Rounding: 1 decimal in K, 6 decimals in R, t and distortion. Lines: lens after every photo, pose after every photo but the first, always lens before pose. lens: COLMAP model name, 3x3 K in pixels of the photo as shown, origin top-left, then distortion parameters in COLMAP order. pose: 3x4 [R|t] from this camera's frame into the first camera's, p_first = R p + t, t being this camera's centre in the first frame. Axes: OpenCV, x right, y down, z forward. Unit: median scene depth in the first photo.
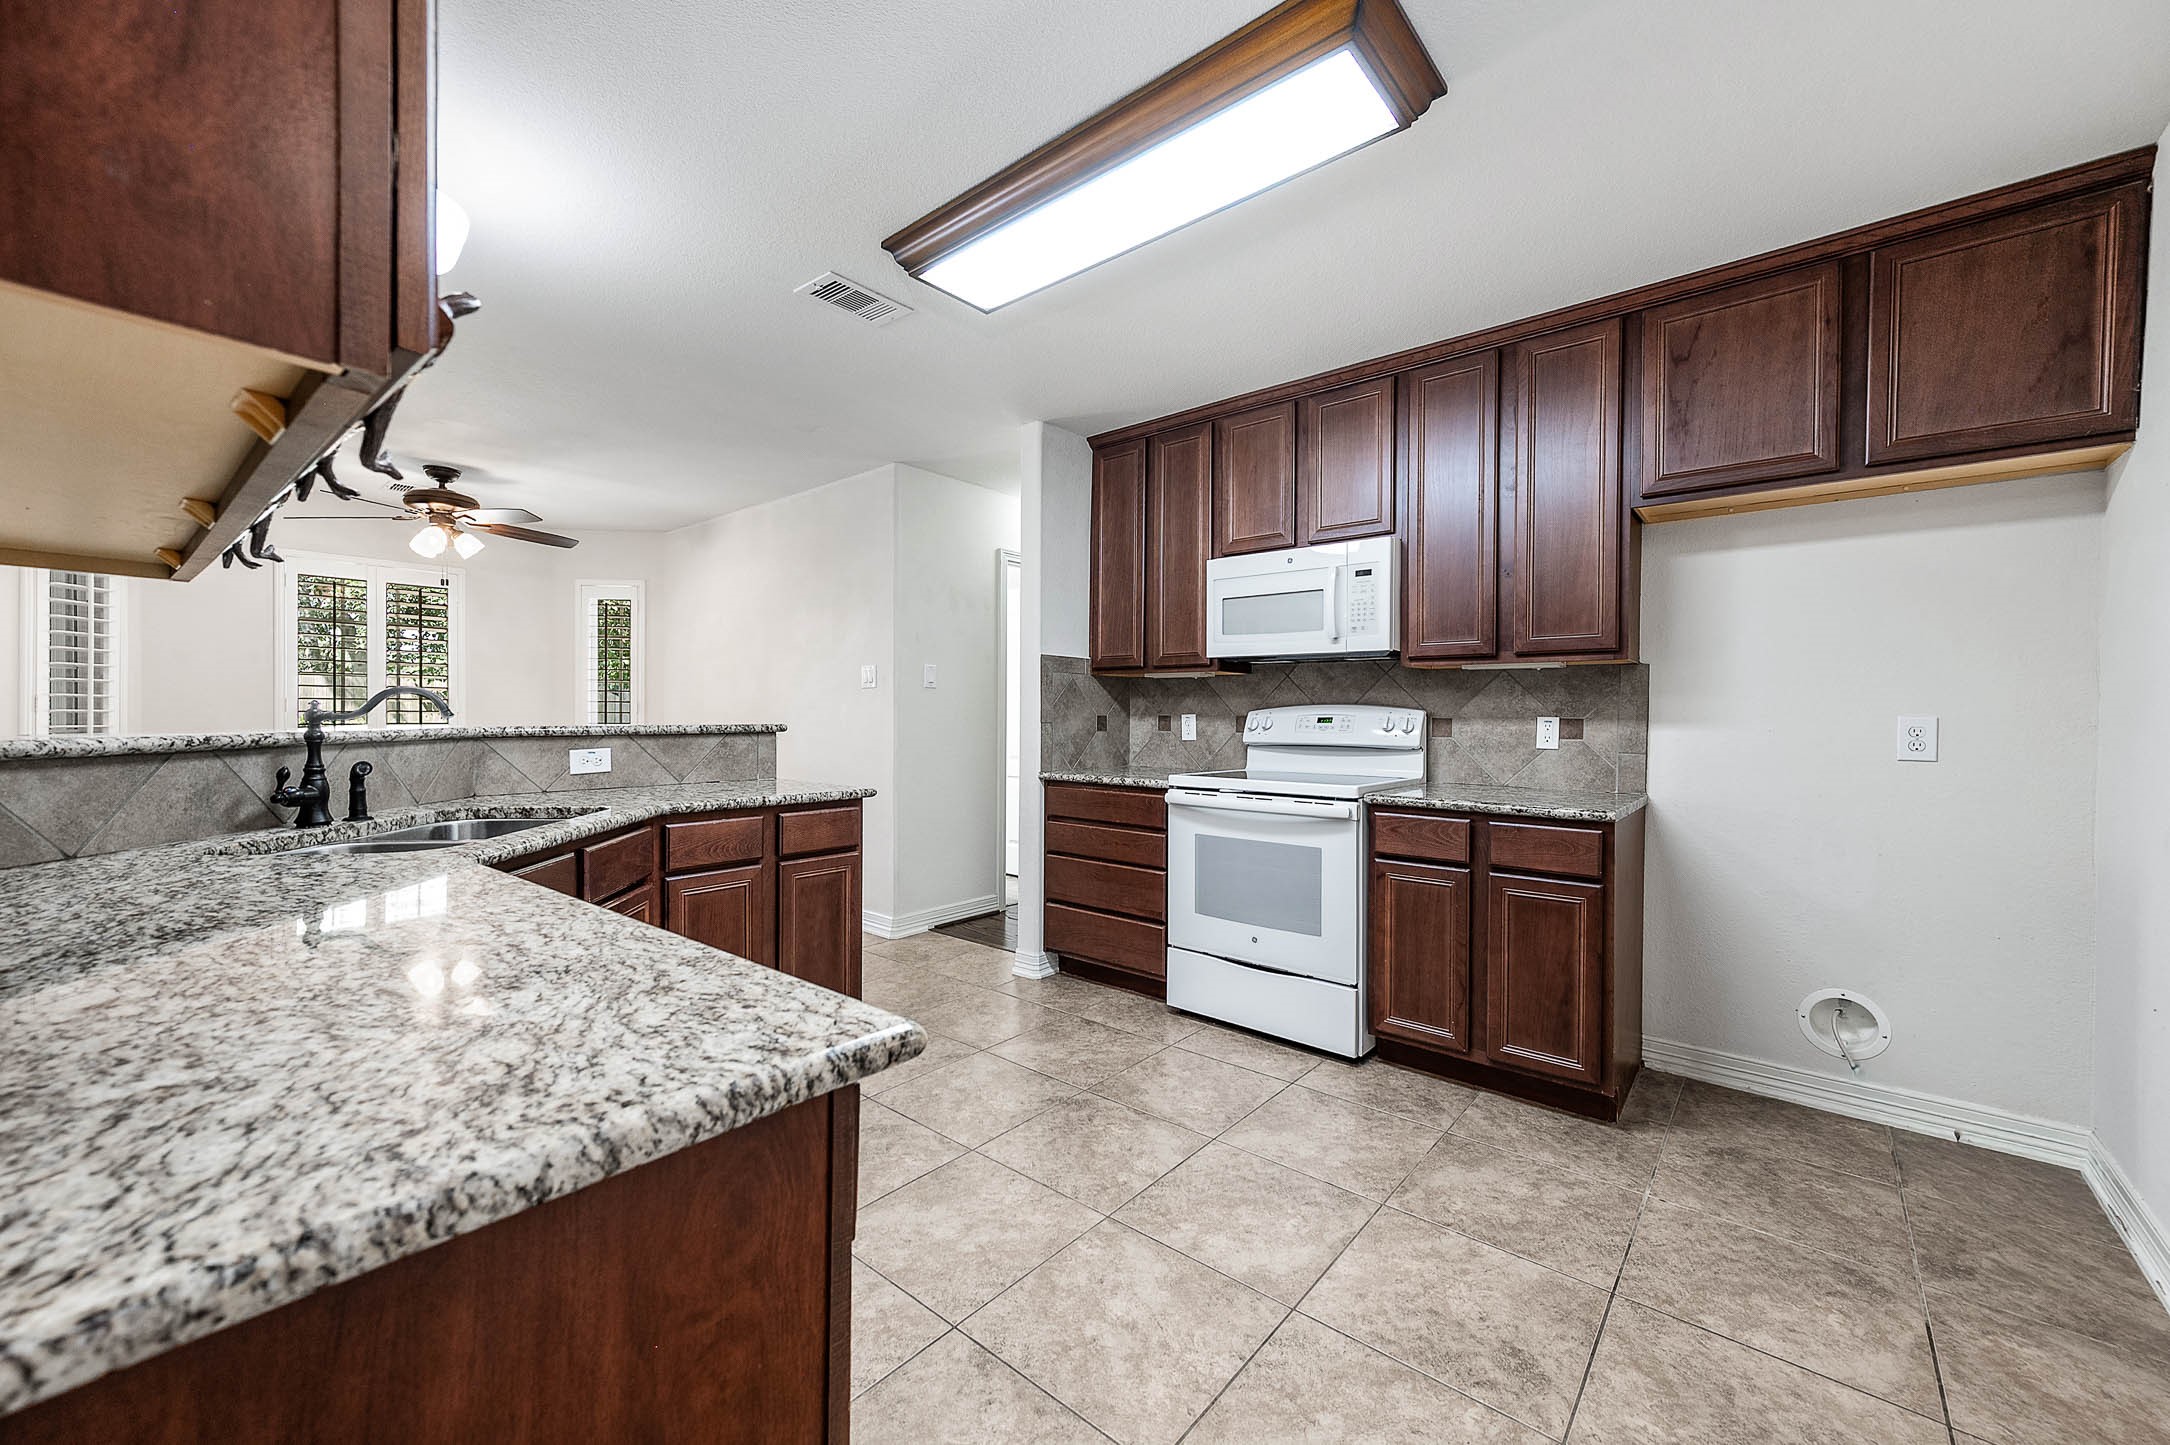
lens RADIAL K [[857.1, 0, 1074.3], [0, 857.1, 723.6], [0, 0, 1]] dist [0.017293, 0.000251]
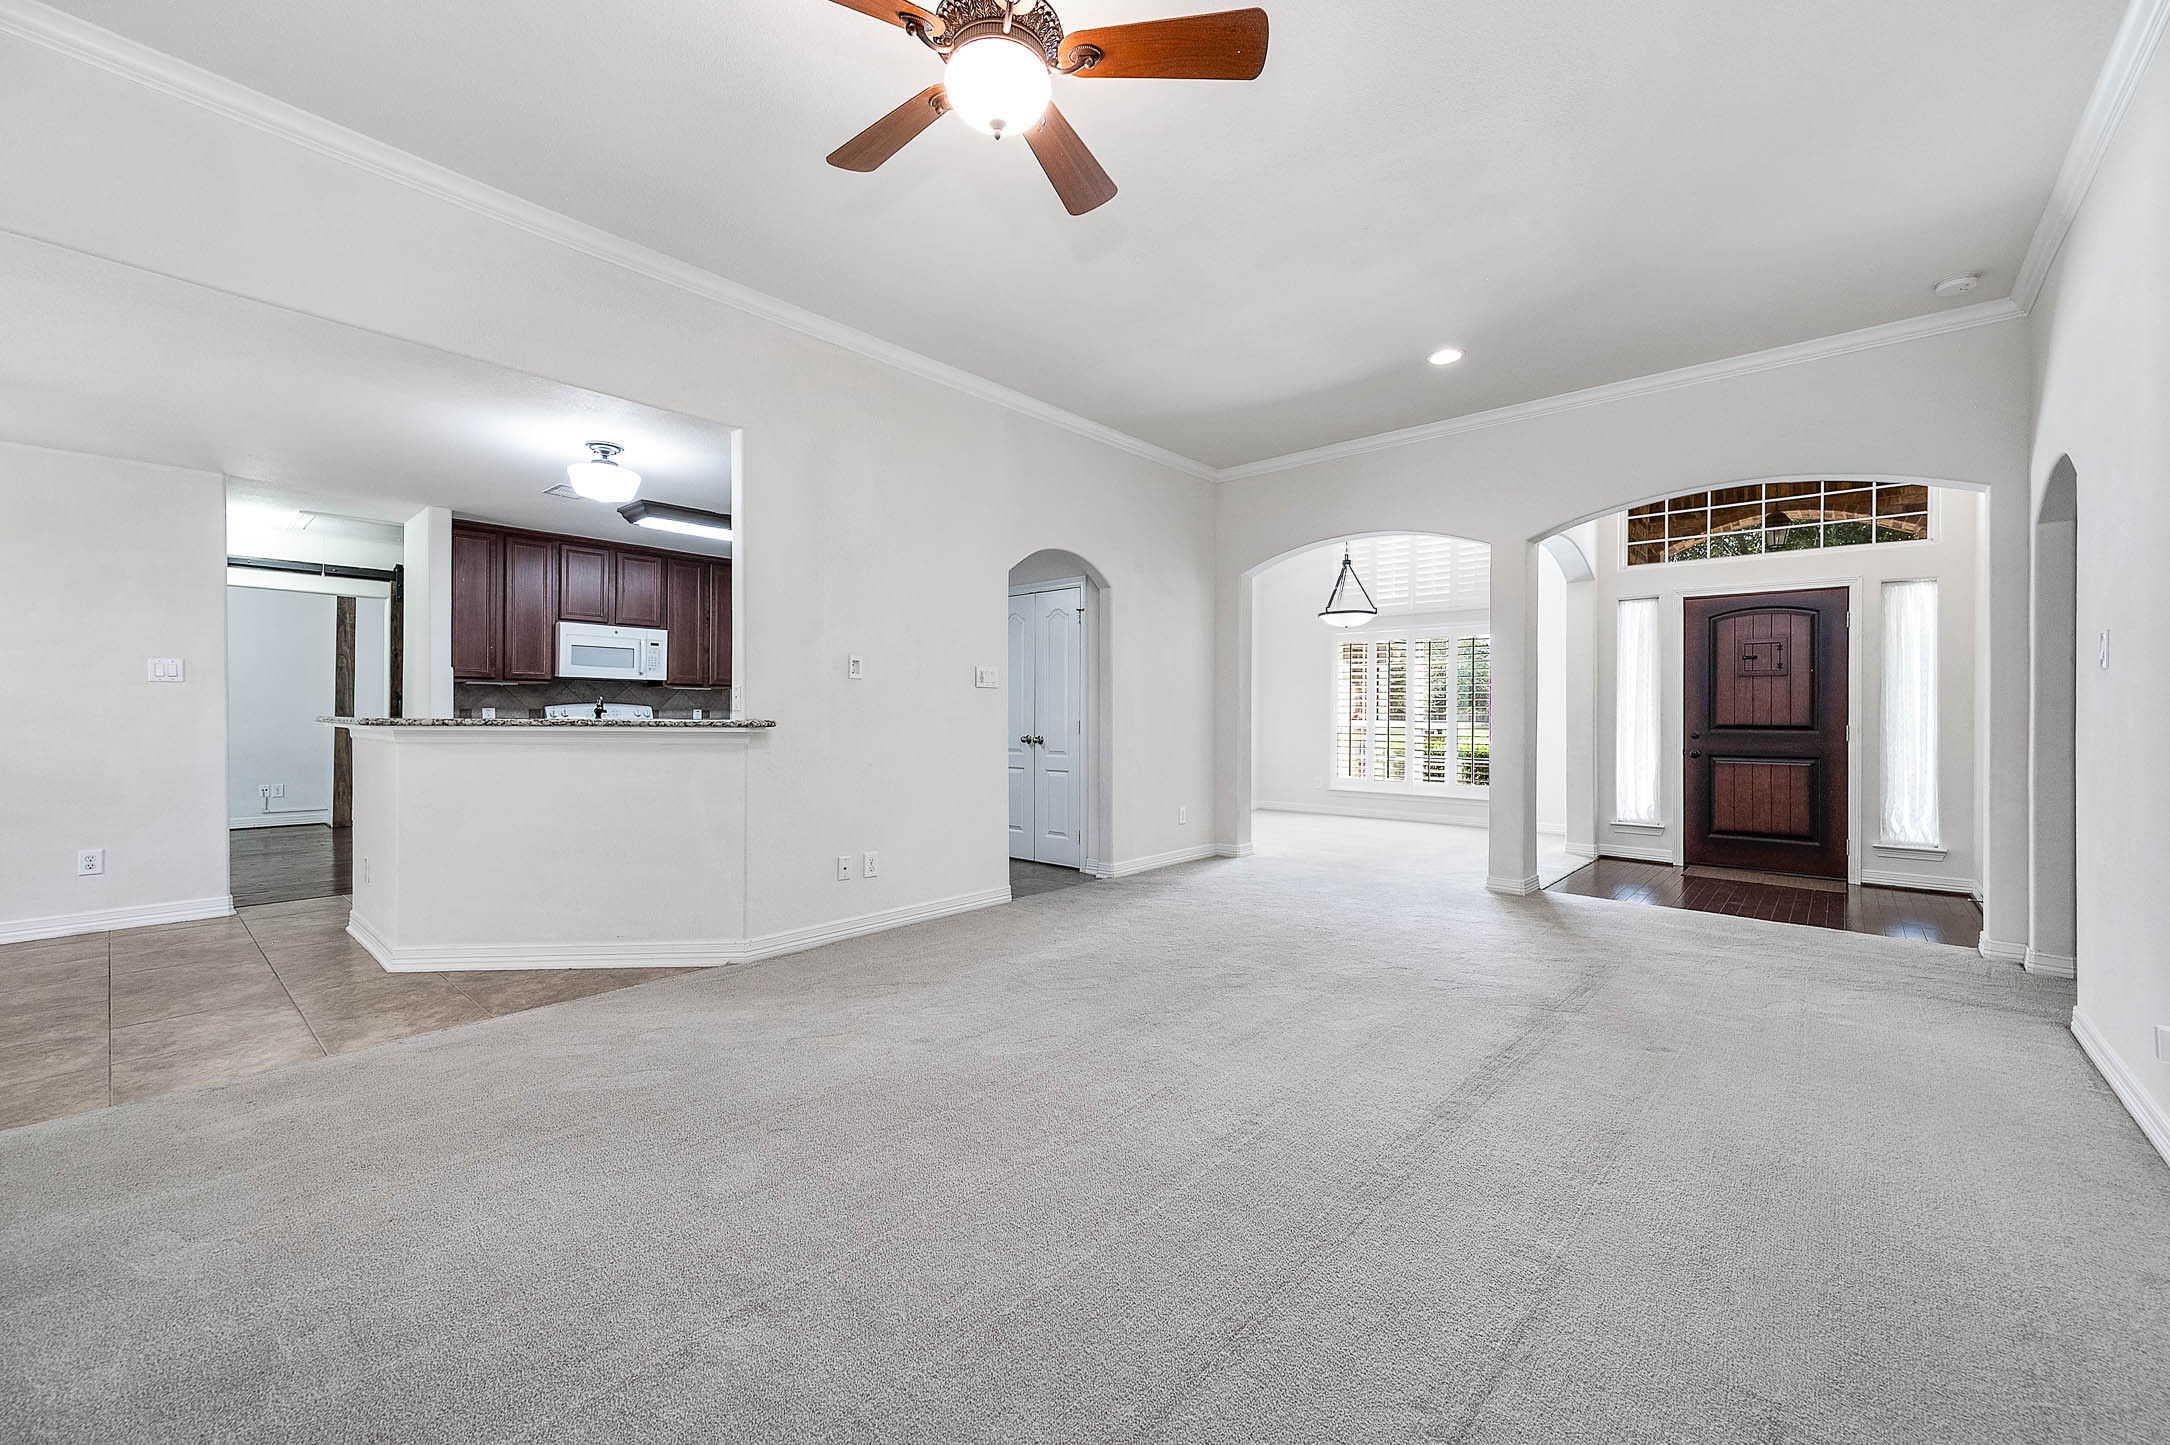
lens RADIAL K [[857.1, 0, 1079.6], [0, 857.1, 709.3], [0, 0, 1]] dist [0.017293, 0.000251]
pose [[0.008904, -0.003878, 0.999953, -2.006997], [0.010654, 0.999936, 0.003783, -0.005056], [-0.999904, 0.010620, 0.008945, -0.115489]]
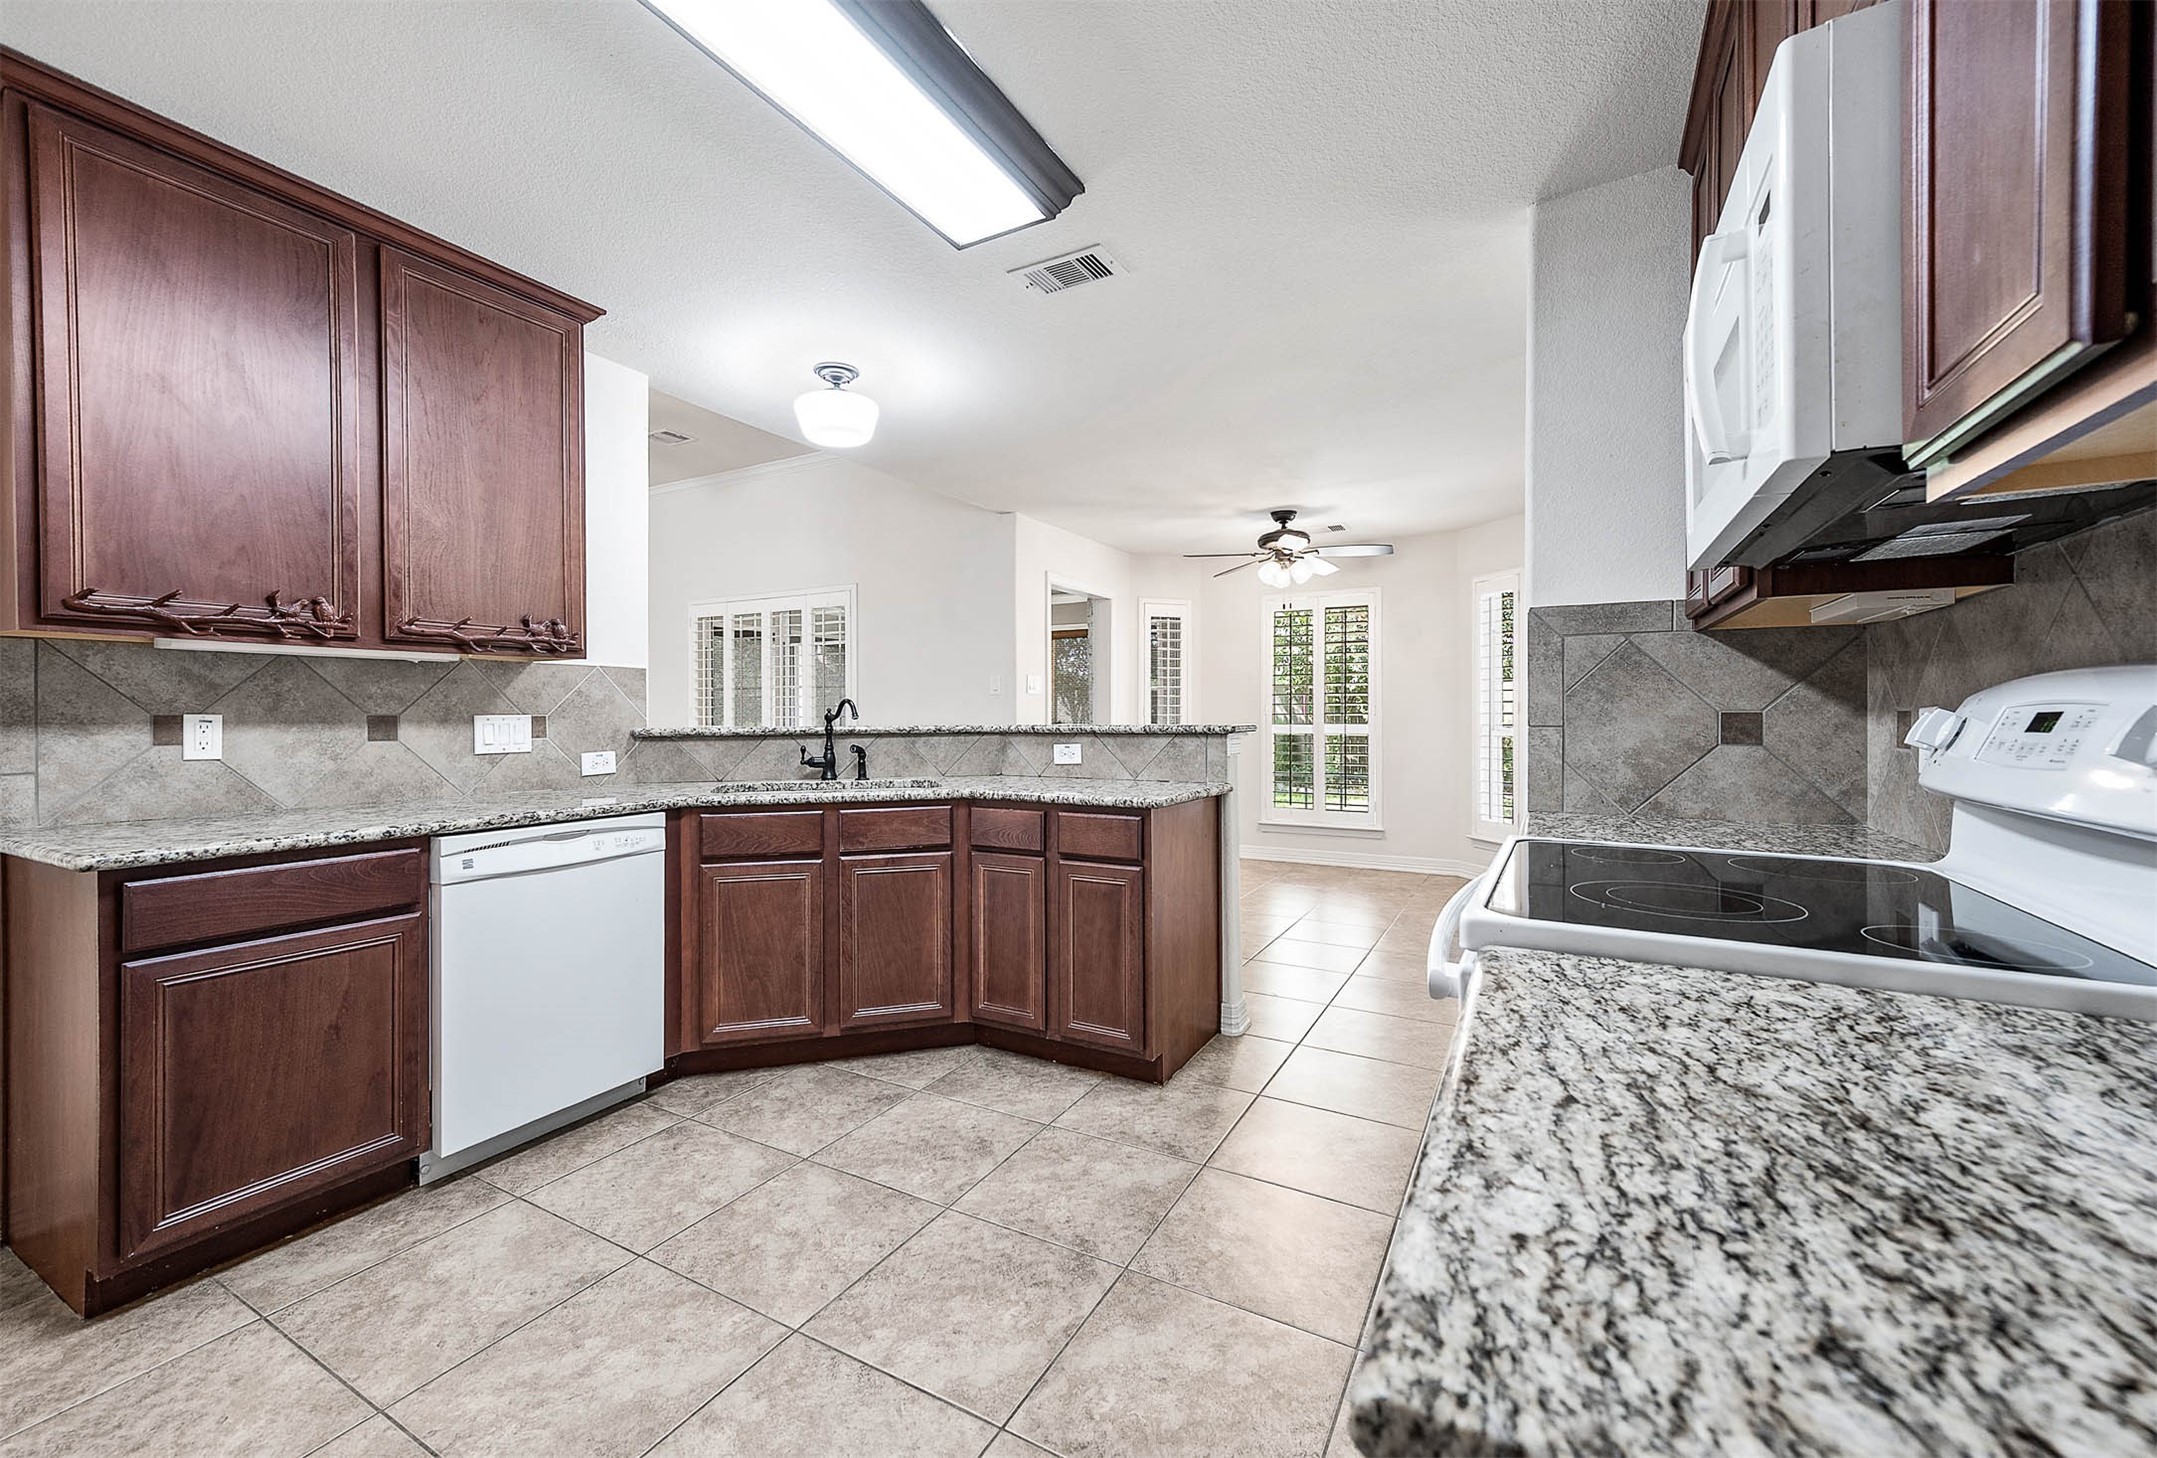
lens RADIAL K [[852.0, 0, 1059.5], [0, 852.0, 725.5], [0, 0, 1]] dist [0.017293, 0.000251]
pose [[0.189853, 0.008012, -0.981780, 0.609364], [-0.005296, 0.999961, 0.007136, -0.005400], [0.981798, 0.003845, 0.189887, 0.752070]]
